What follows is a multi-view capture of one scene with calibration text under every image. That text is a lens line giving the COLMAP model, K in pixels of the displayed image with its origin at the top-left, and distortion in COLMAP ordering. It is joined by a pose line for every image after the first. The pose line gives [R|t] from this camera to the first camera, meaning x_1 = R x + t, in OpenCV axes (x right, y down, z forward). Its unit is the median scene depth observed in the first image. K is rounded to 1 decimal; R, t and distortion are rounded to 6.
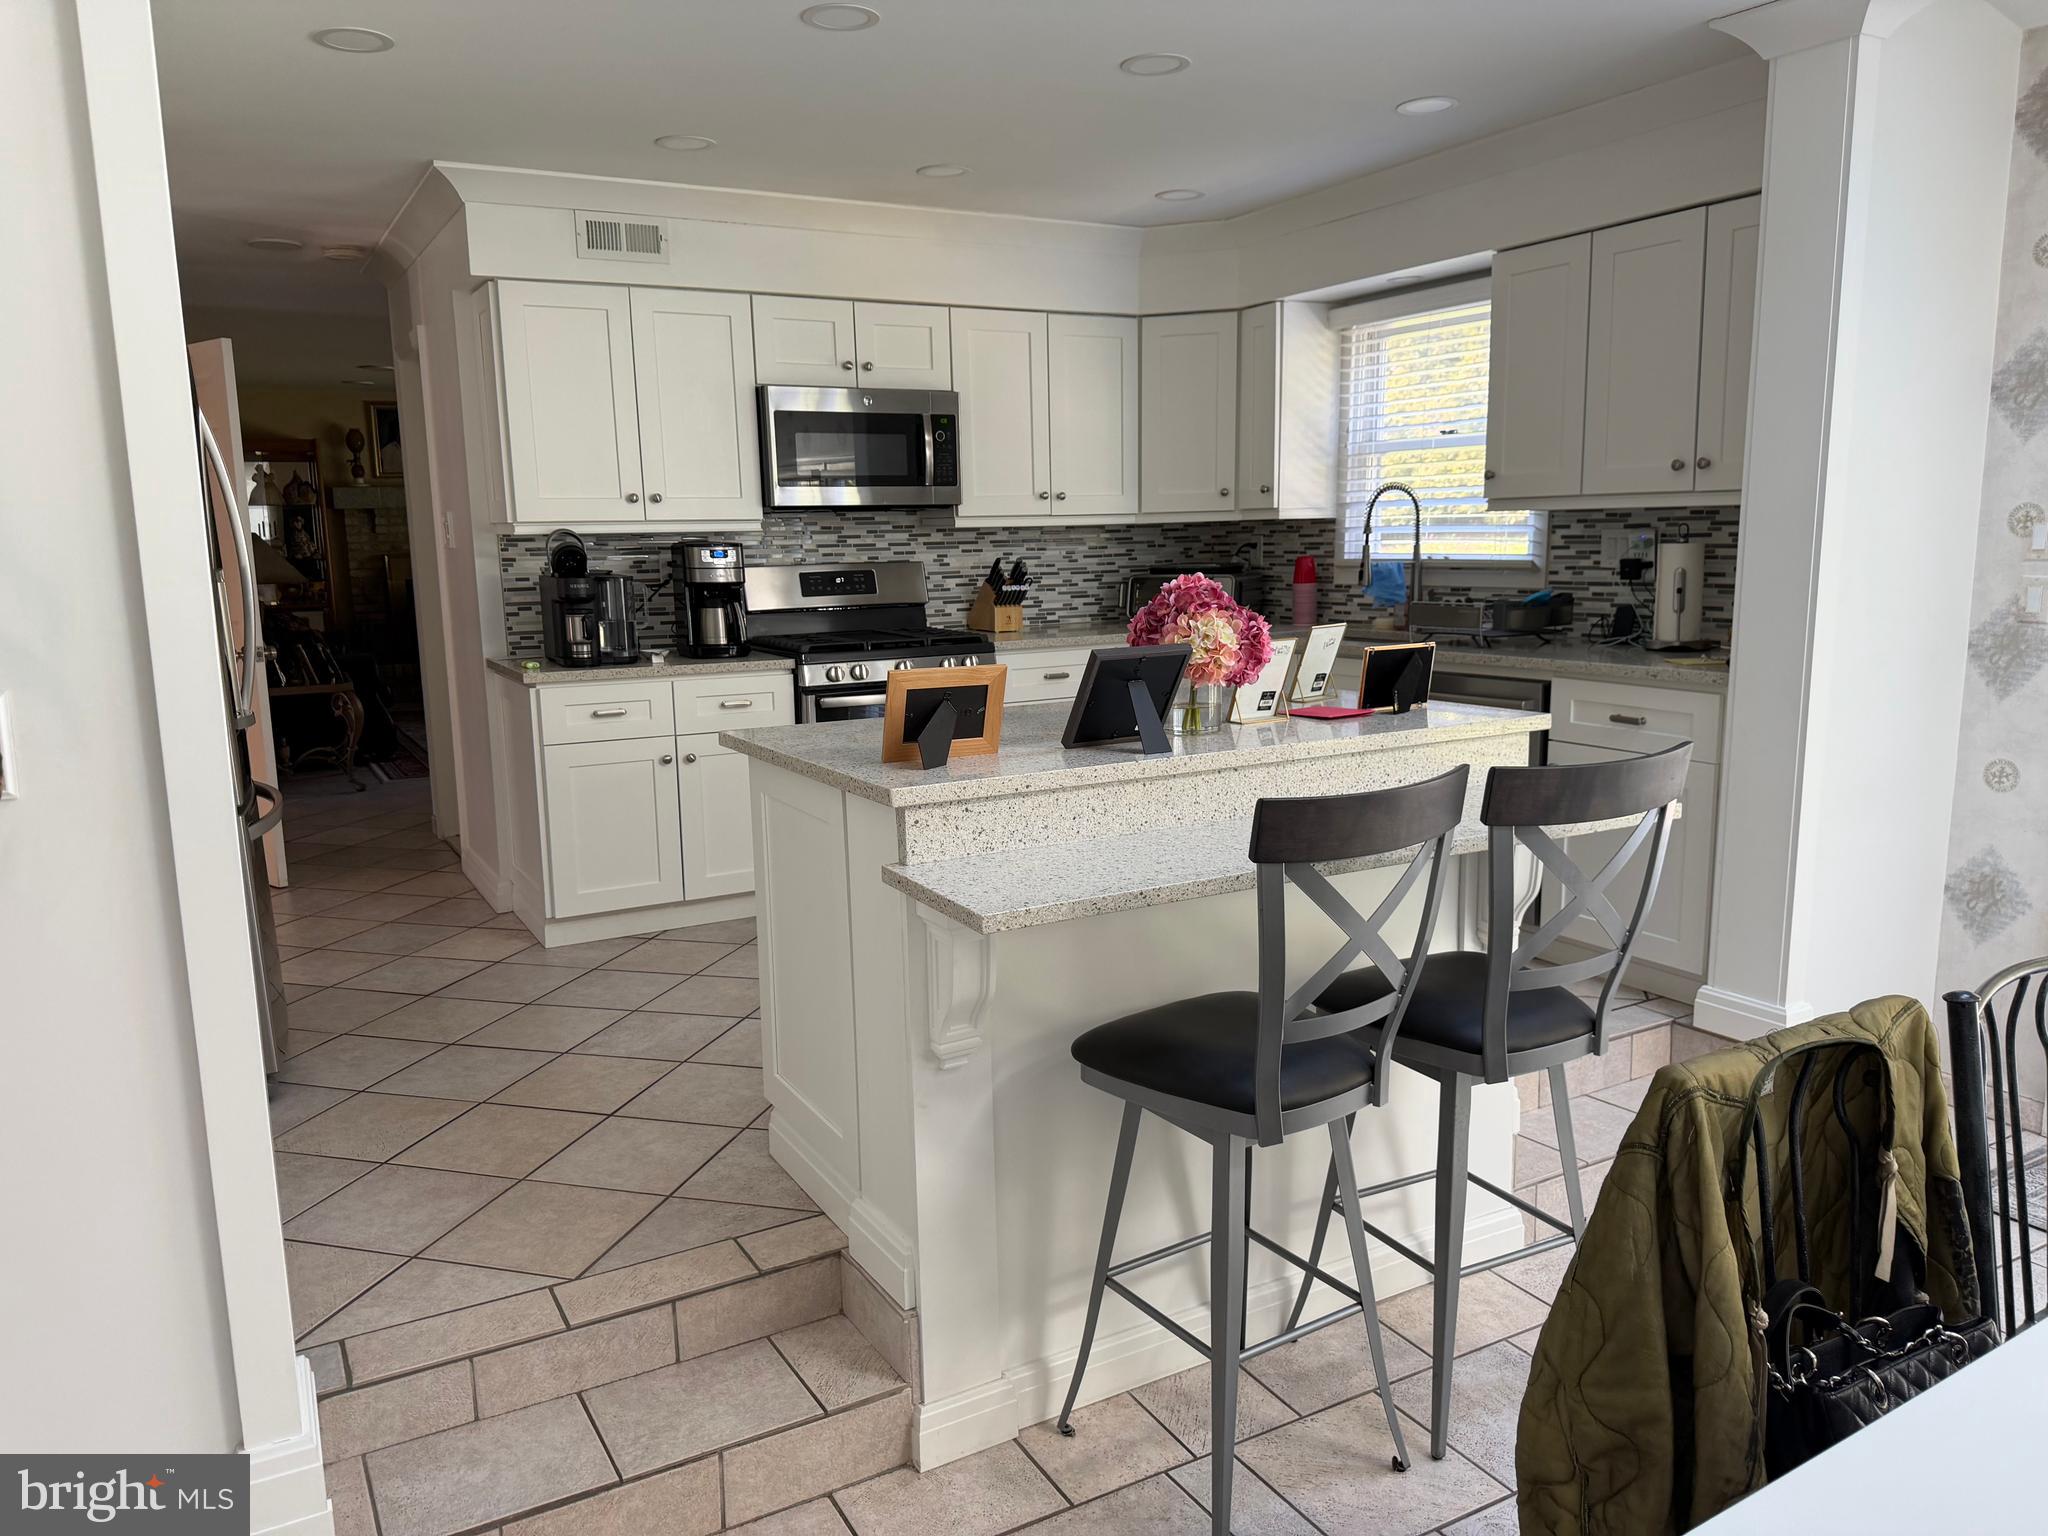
lens RADIAL K [[1456.1, 0, 1030.1], [0, 1456.1, 778.8], [0, 0, 1]] dist [-0.002872, 0.001814]
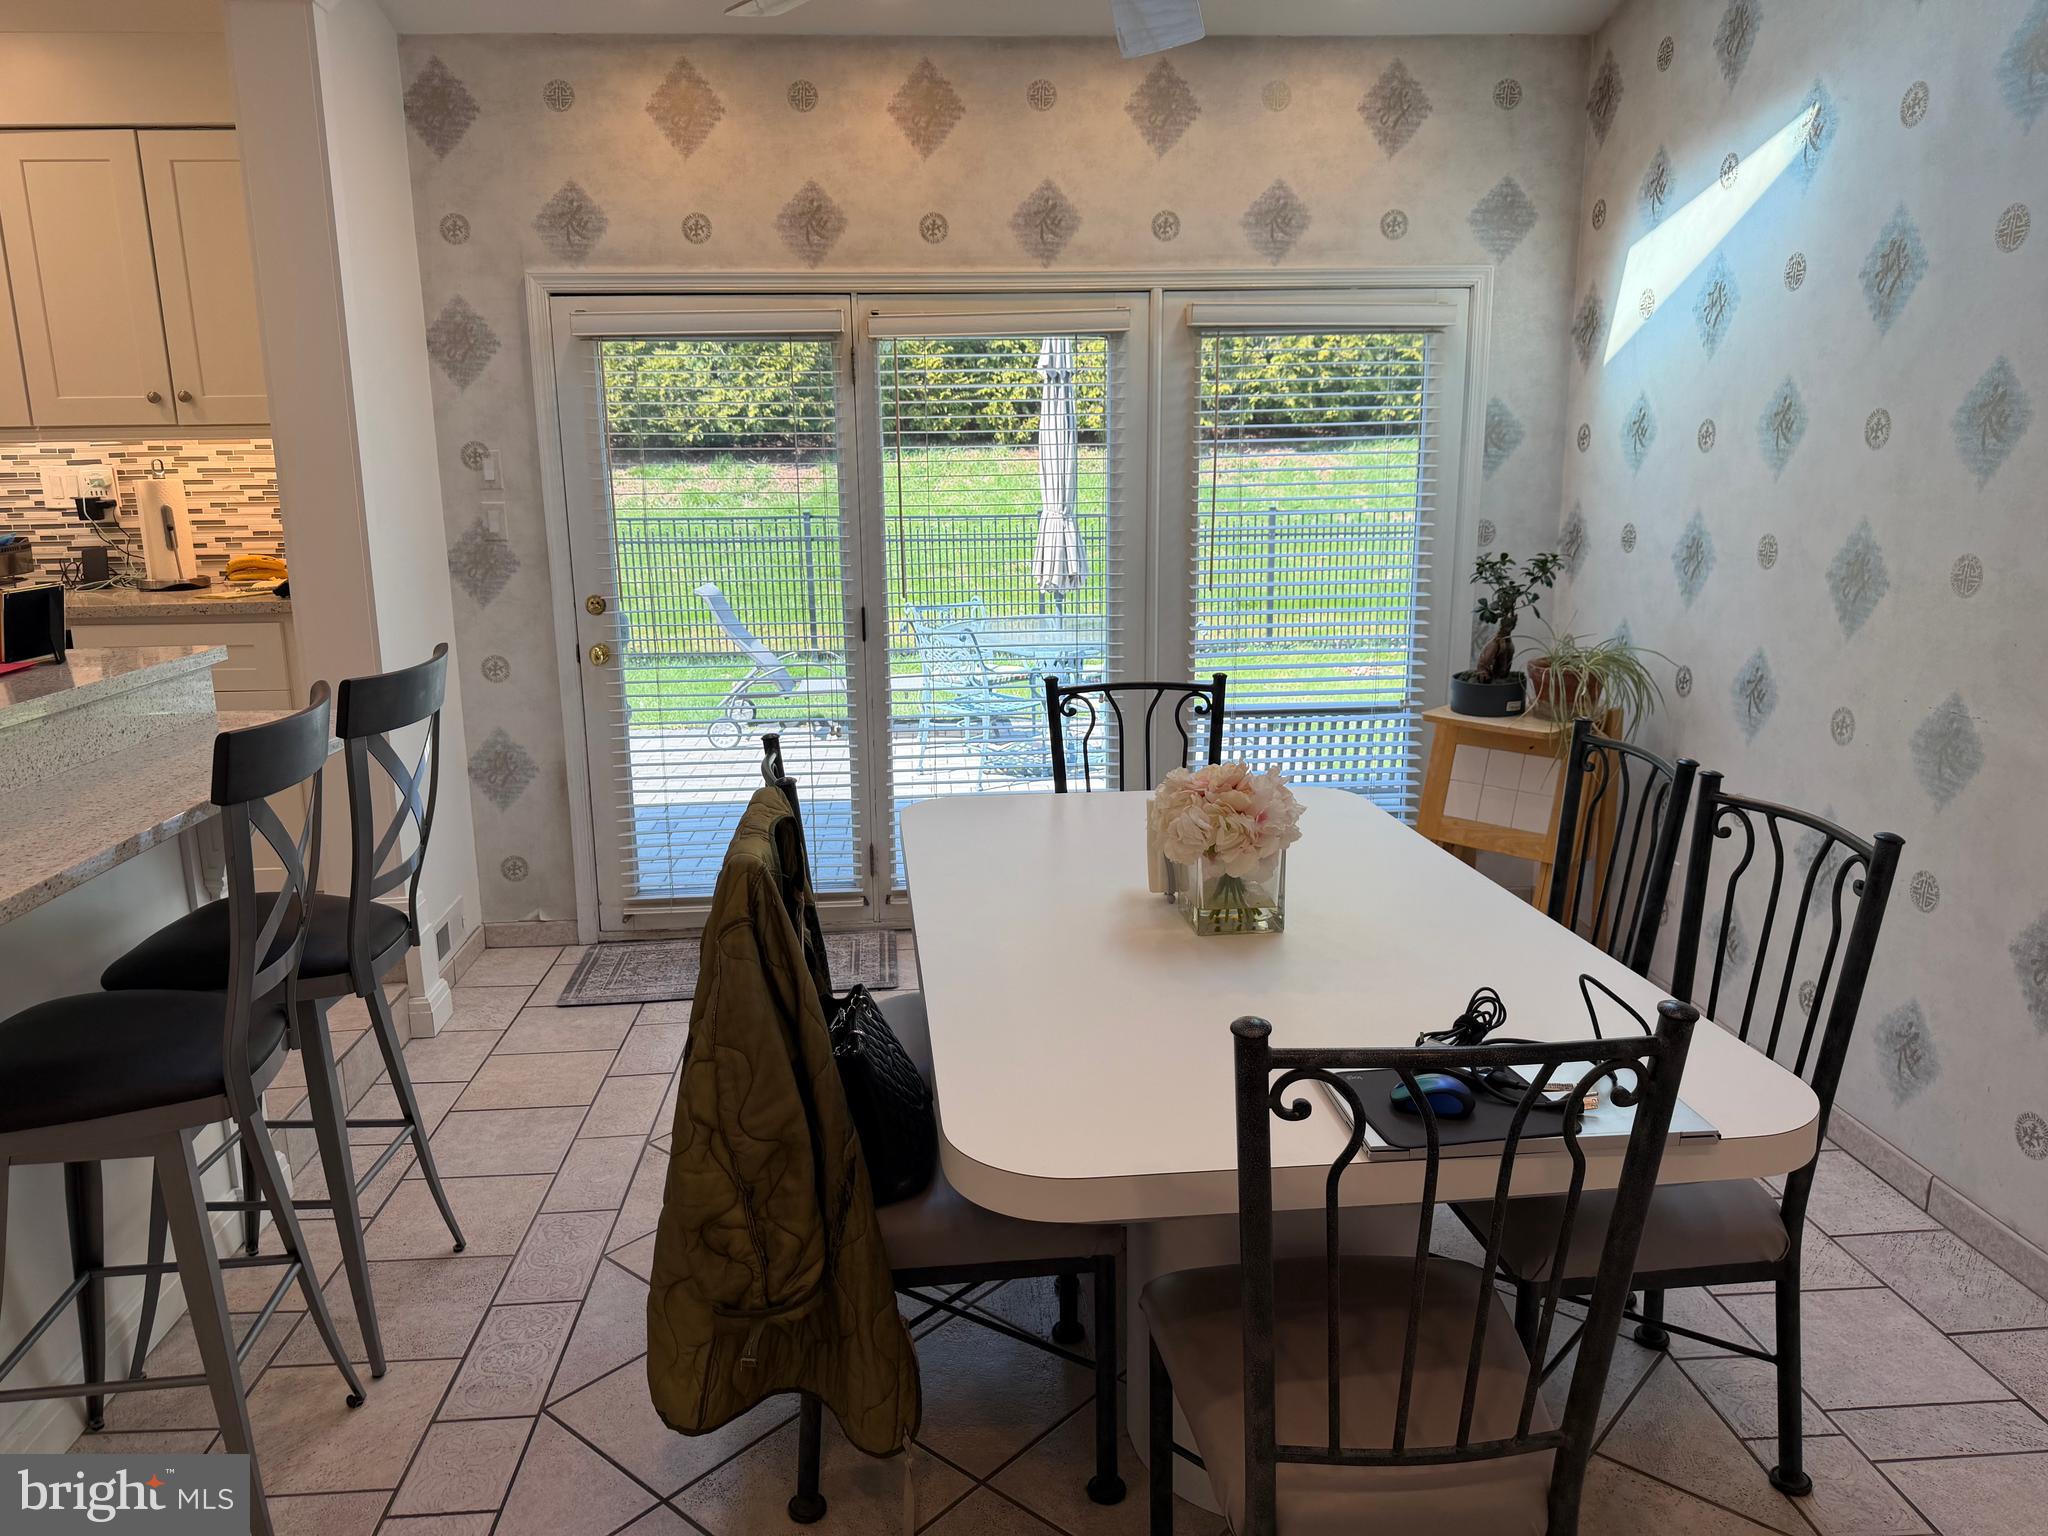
lens RADIAL K [[1456.1, 0, 1030.8], [0, 1456.1, 763.2], [0, 0, 1]] dist [-0.002872, 0.001814]
pose [[0.439783, -0.180810, 0.879715, -0.216464], [0.157441, 0.979877, 0.122690, -0.003822], [-0.884196, 0.084546, 0.459400, 0.059798]]
